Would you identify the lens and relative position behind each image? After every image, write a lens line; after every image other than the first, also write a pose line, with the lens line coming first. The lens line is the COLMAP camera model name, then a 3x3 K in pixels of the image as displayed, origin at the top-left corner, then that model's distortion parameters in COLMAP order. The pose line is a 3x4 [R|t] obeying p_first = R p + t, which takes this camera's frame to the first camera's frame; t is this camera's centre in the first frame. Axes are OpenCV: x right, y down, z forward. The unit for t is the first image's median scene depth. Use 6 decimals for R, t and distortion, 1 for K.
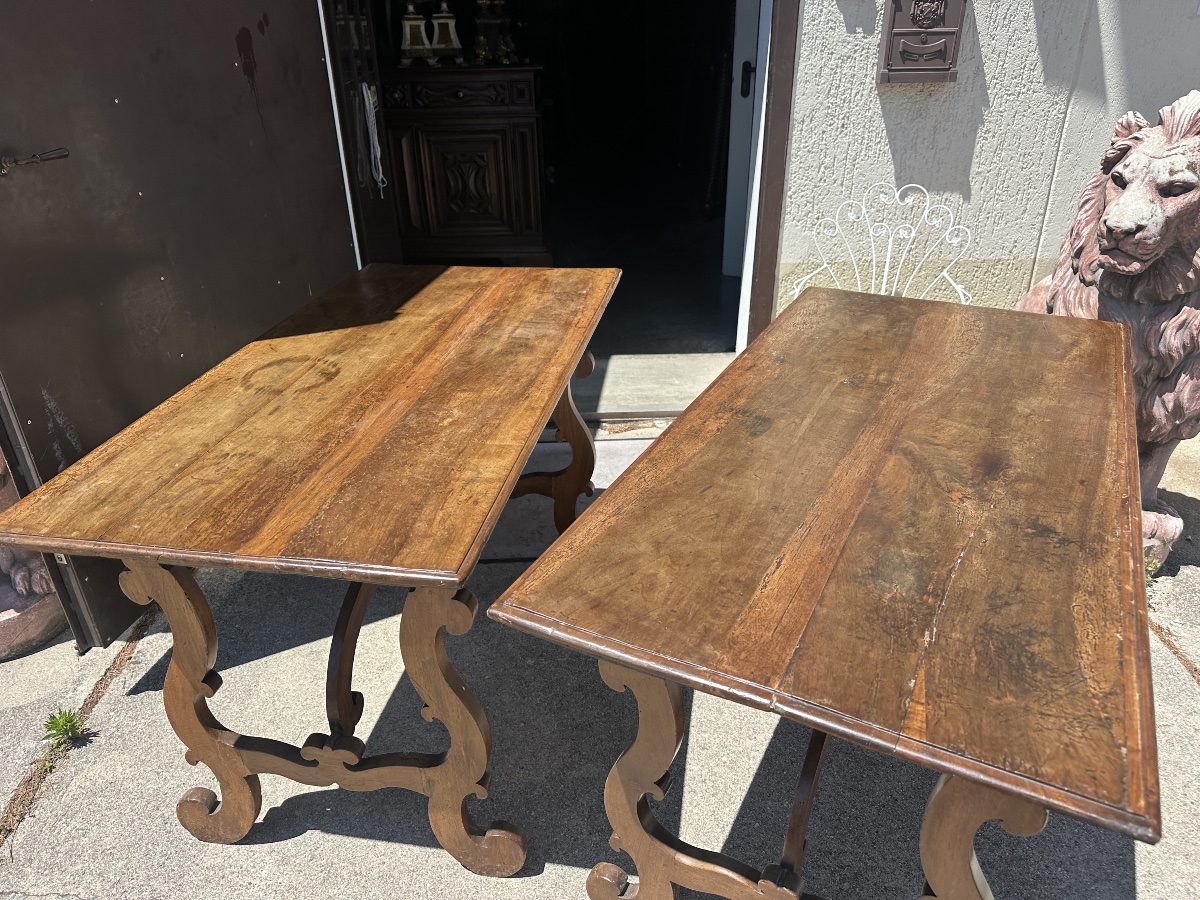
lens RADIAL K [[849.4, 0, 604.9], [0, 849.4, 453.0], [0, 0, 1]] dist [0.006456, -0.008593]
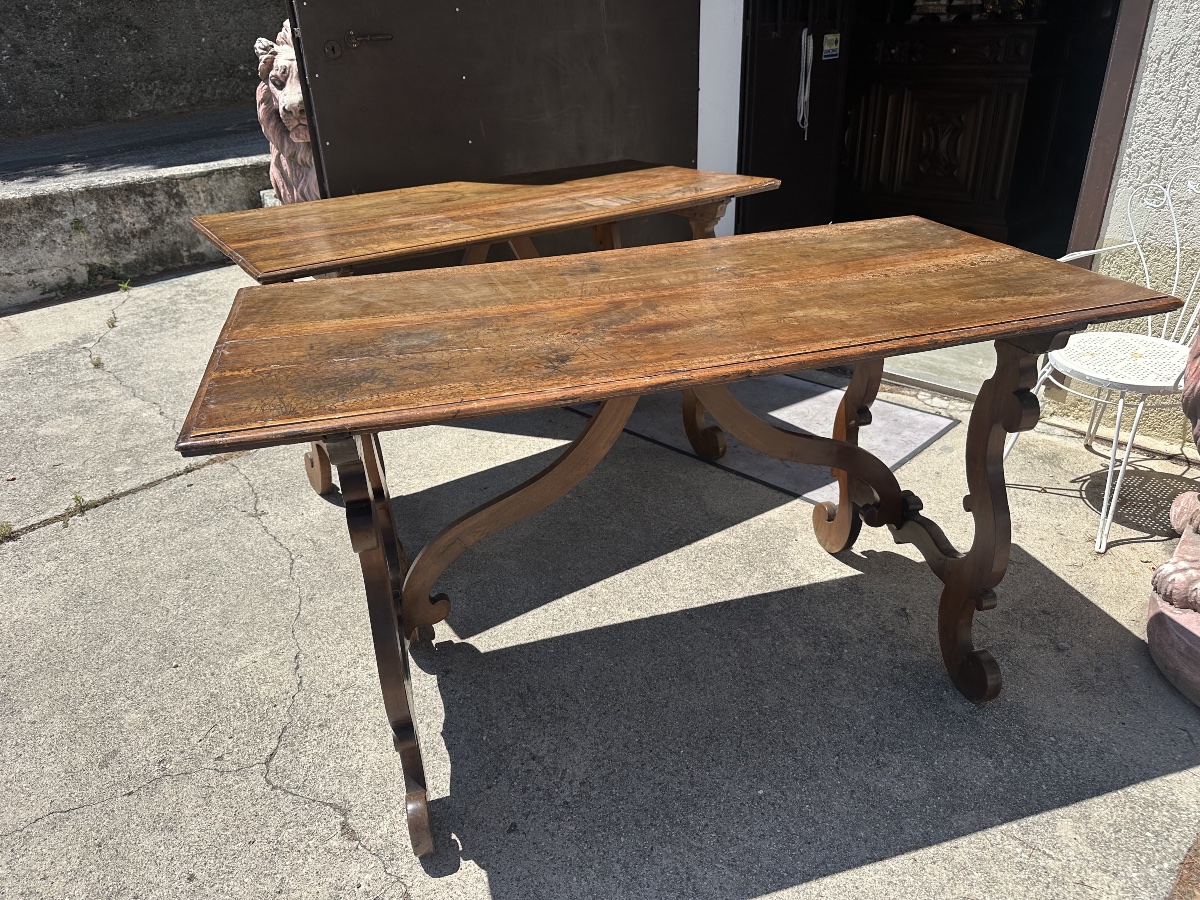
lens RADIAL K [[840.0, 0, 613.9], [0, 840.0, 456.3], [0, 0, 1]] dist [0.038519, -0.046455]
pose [[0.686223, 0.323182, -0.651653, 0.668113], [-0.321004, 0.938471, 0.127394, 0.026306], [0.652728, 0.121762, 0.747743, 0.159482]]
